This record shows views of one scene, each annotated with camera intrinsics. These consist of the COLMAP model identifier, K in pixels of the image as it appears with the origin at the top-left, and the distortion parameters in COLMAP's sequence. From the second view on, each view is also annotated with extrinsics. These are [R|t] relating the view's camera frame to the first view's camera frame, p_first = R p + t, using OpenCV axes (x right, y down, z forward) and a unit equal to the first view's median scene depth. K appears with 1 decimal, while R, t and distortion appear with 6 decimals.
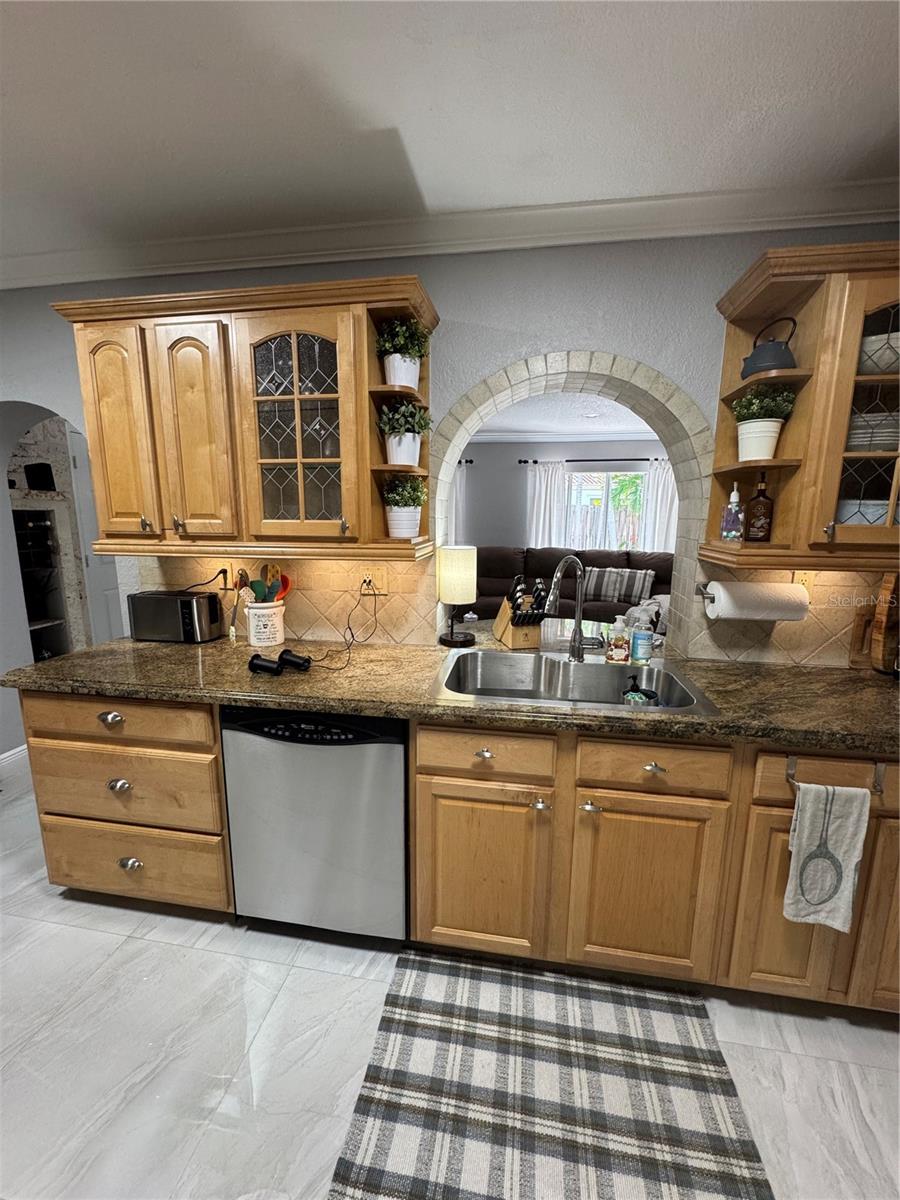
lens RADIAL K [[480.5, 0, 450.0], [0, 480.5, 604.0], [0, 0, 1]] dist [0.002037, -0.000136]
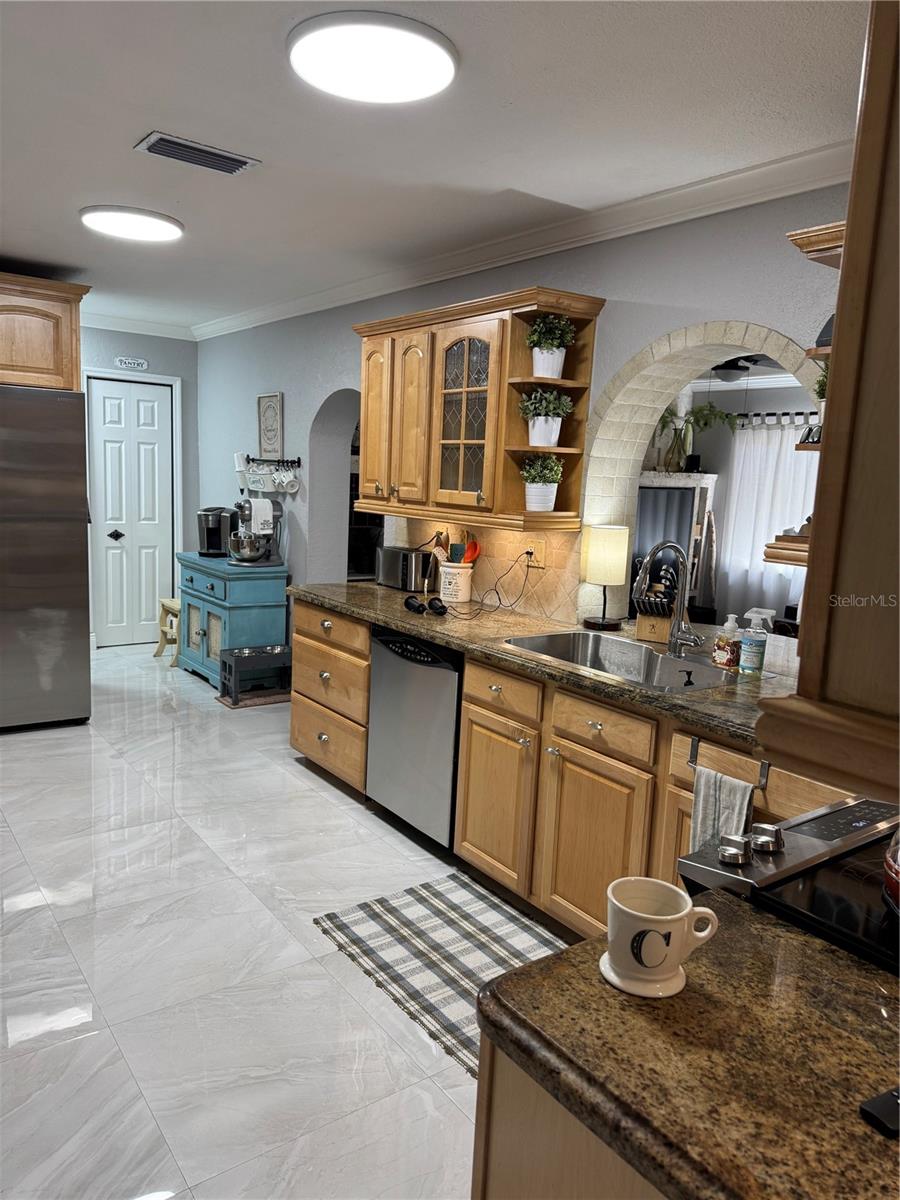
lens RADIAL K [[852.3, 0, 451.3], [0, 852.3, 616.5], [0, 0, 1]] dist [0.089893, -0.034256]
pose [[0.716684, 0.144210, -0.682325, 1.080925], [-0.166885, 0.985425, 0.032983, 0.061622], [0.677136, 0.090231, 0.730305, -0.495393]]
